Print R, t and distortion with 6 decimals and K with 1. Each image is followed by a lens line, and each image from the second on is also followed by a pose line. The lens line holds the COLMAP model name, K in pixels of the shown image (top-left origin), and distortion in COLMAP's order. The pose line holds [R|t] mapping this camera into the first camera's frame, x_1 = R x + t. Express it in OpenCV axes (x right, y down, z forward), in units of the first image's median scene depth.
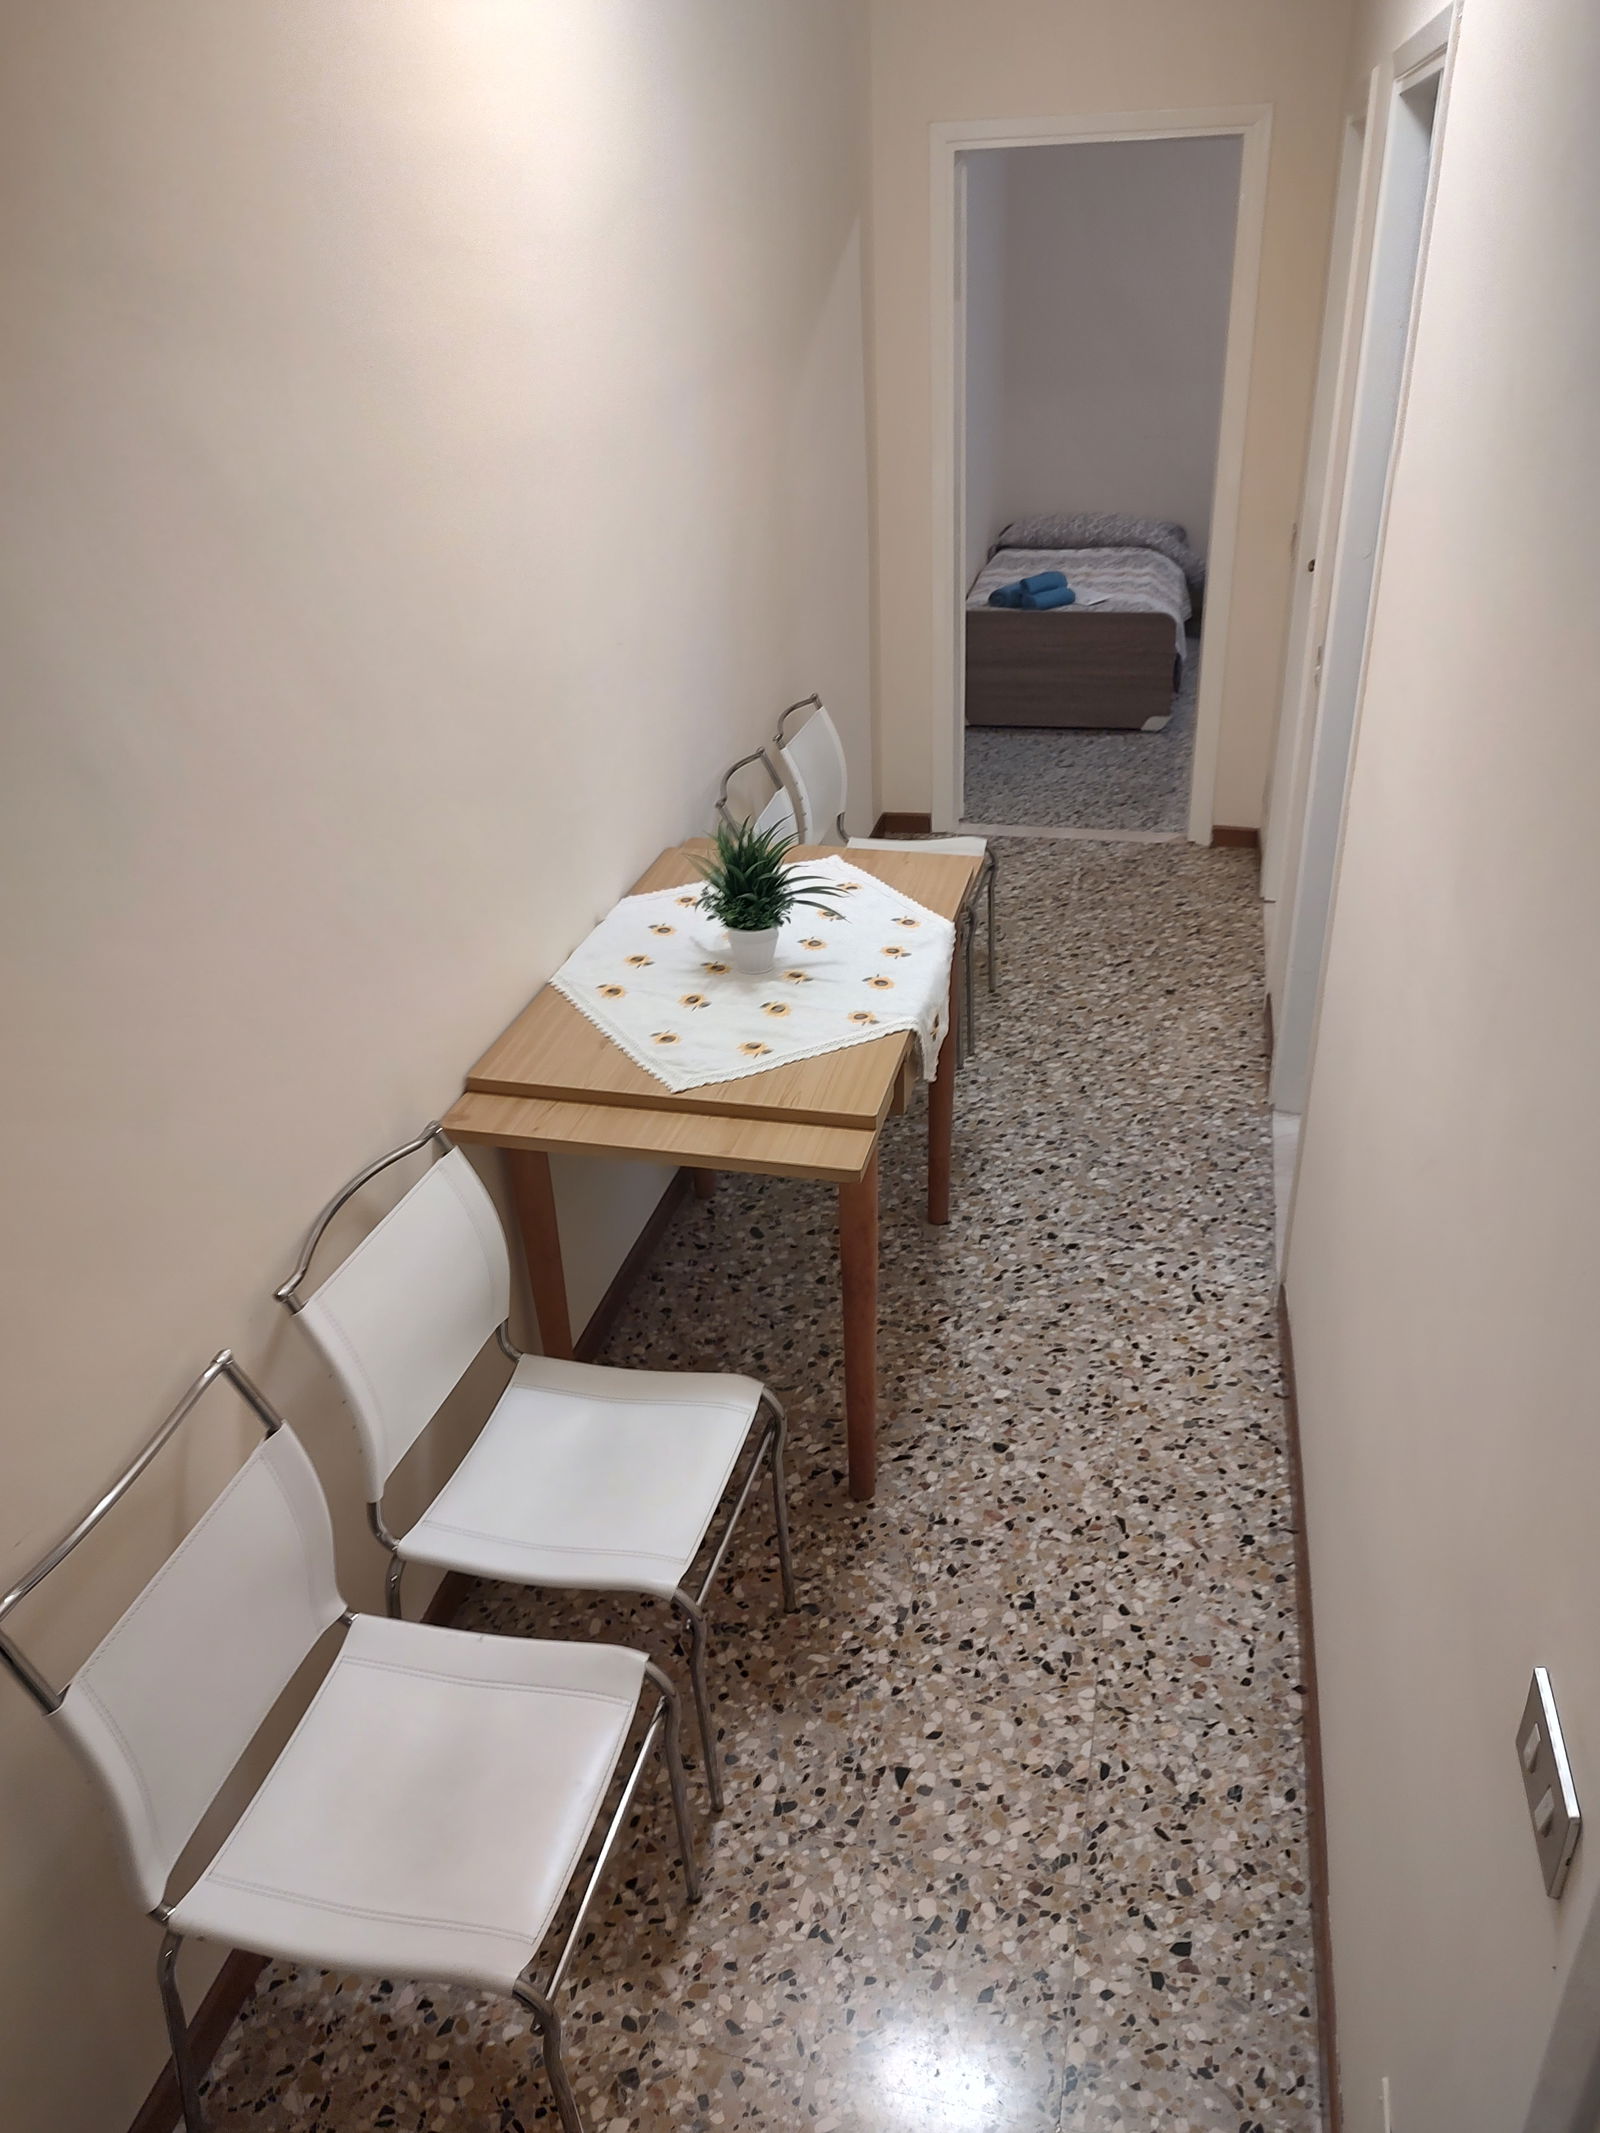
lens RADIAL K [[1566.2, 0, 800.0], [0, 1566.2, 1066.5], [0, 0, 1]] dist [0.025376, -0.015724]
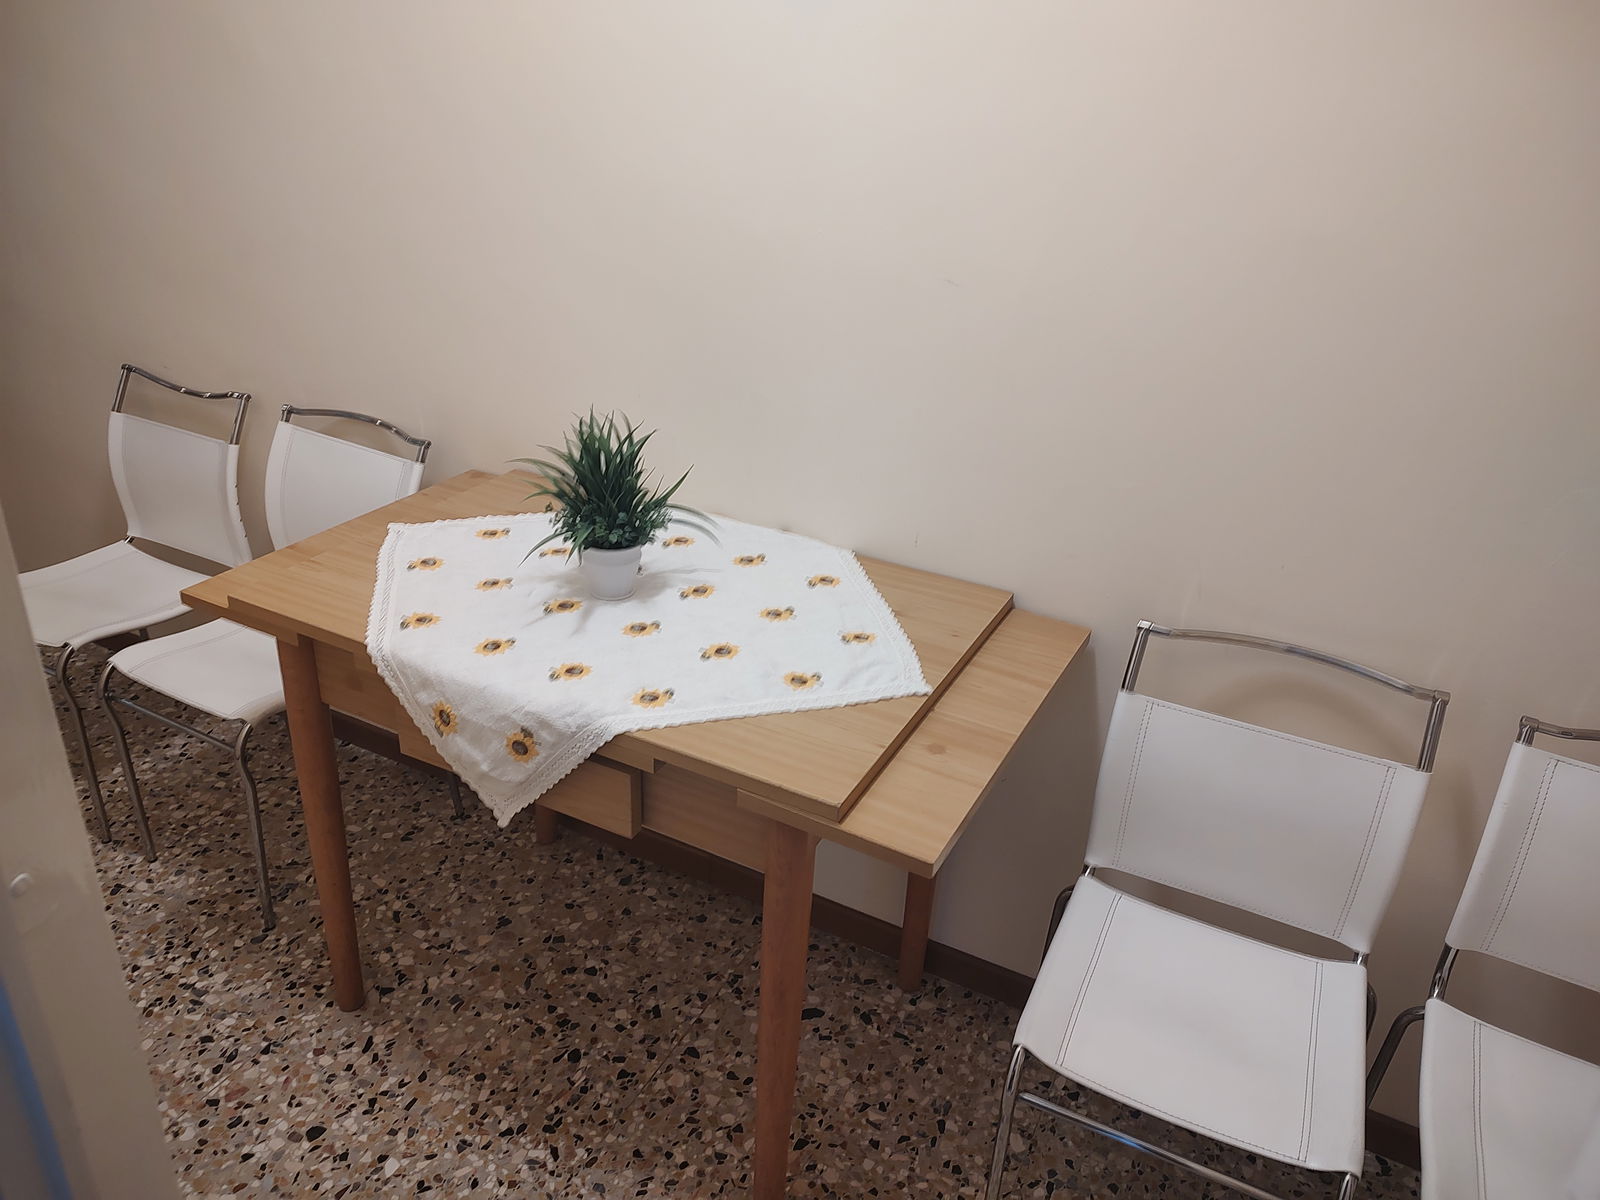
lens RADIAL K [[1174.8, 0, 800.0], [0, 1174.8, 600.0], [0, 0, 1]] dist [0.025376, -0.015724]
pose [[-0.256736, 0.441899, -0.859542, 0.504432], [-0.492719, 0.705255, 0.509749, -0.442271], [0.831453, 0.554384, 0.036668, 1.065194]]
